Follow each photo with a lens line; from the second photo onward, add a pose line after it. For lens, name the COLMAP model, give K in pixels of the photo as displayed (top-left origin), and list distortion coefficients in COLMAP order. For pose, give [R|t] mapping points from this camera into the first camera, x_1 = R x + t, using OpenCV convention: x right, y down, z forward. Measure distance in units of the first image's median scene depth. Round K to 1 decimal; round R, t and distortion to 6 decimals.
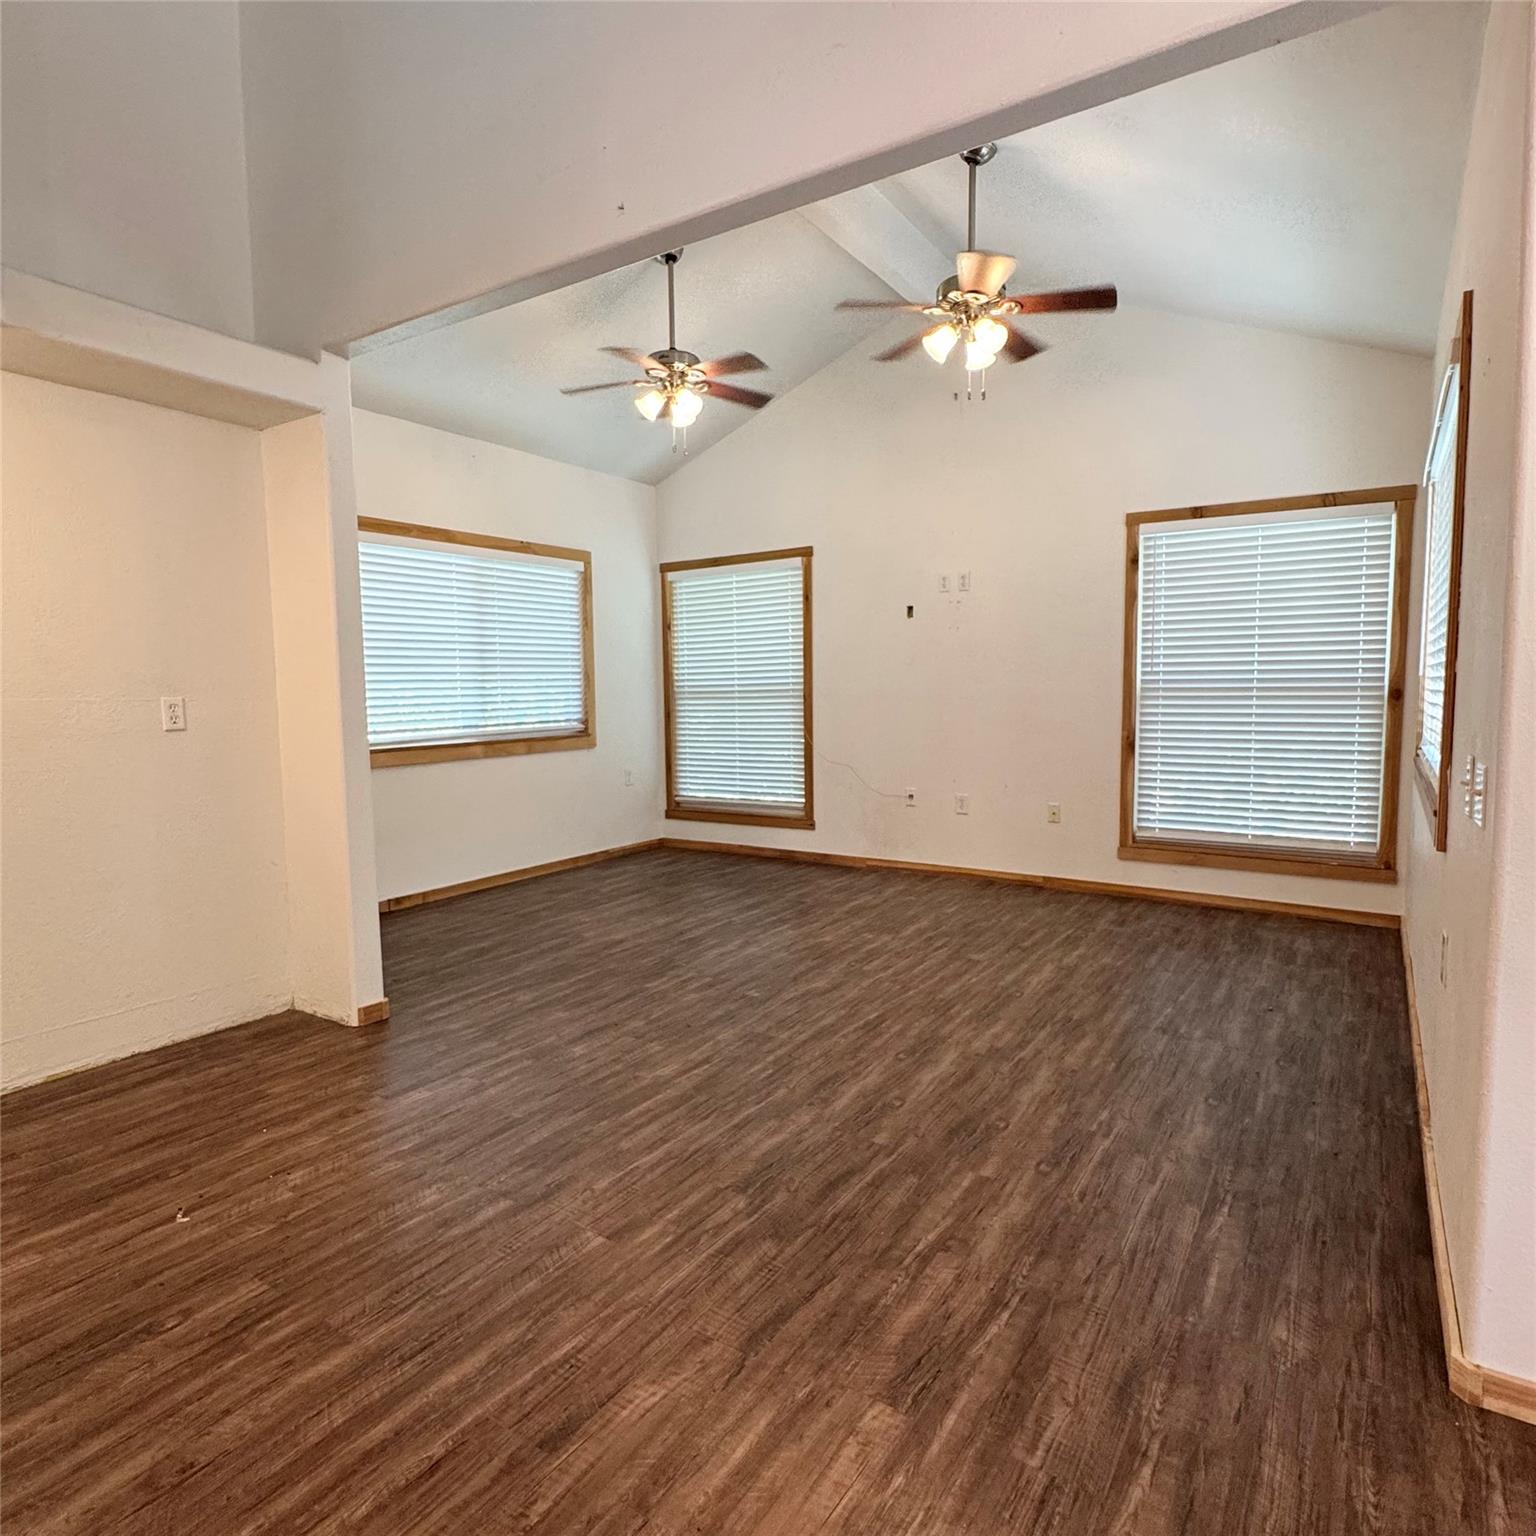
lens RADIAL K [[926.2, 0, 768.0], [0, 926.2, 768.0], [0, 0, 1]] dist [-0.004339, 0.001299]
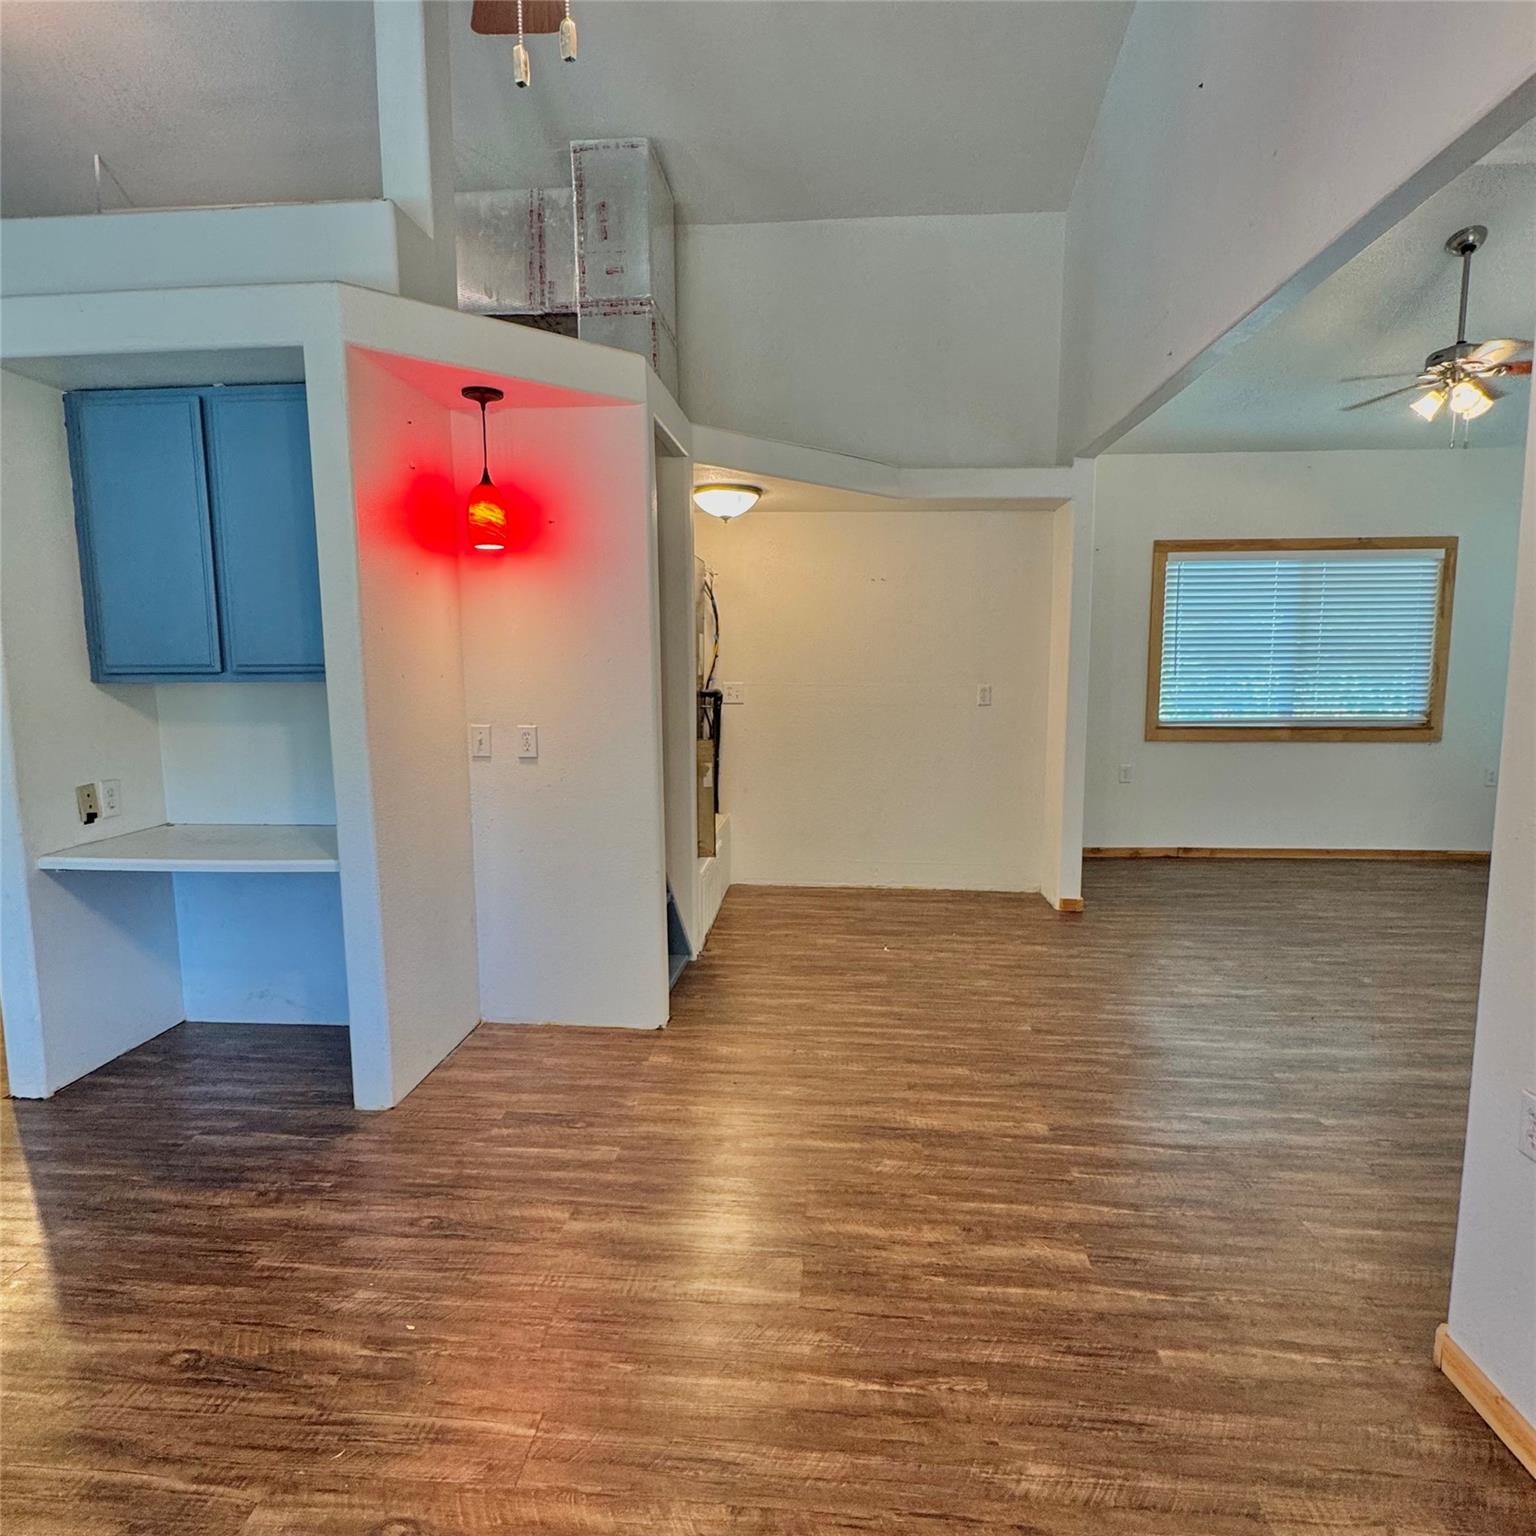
lens RADIAL K [[926.2, 0, 768.0], [0, 926.2, 768.0], [0, 0, 1]] dist [-0.004339, 0.001299]
pose [[0.483464, 0.113408, -0.867987, 0.598484], [-0.083463, 0.993027, 0.083257, -0.032701], [0.871376, 0.032193, 0.489559, -0.143500]]
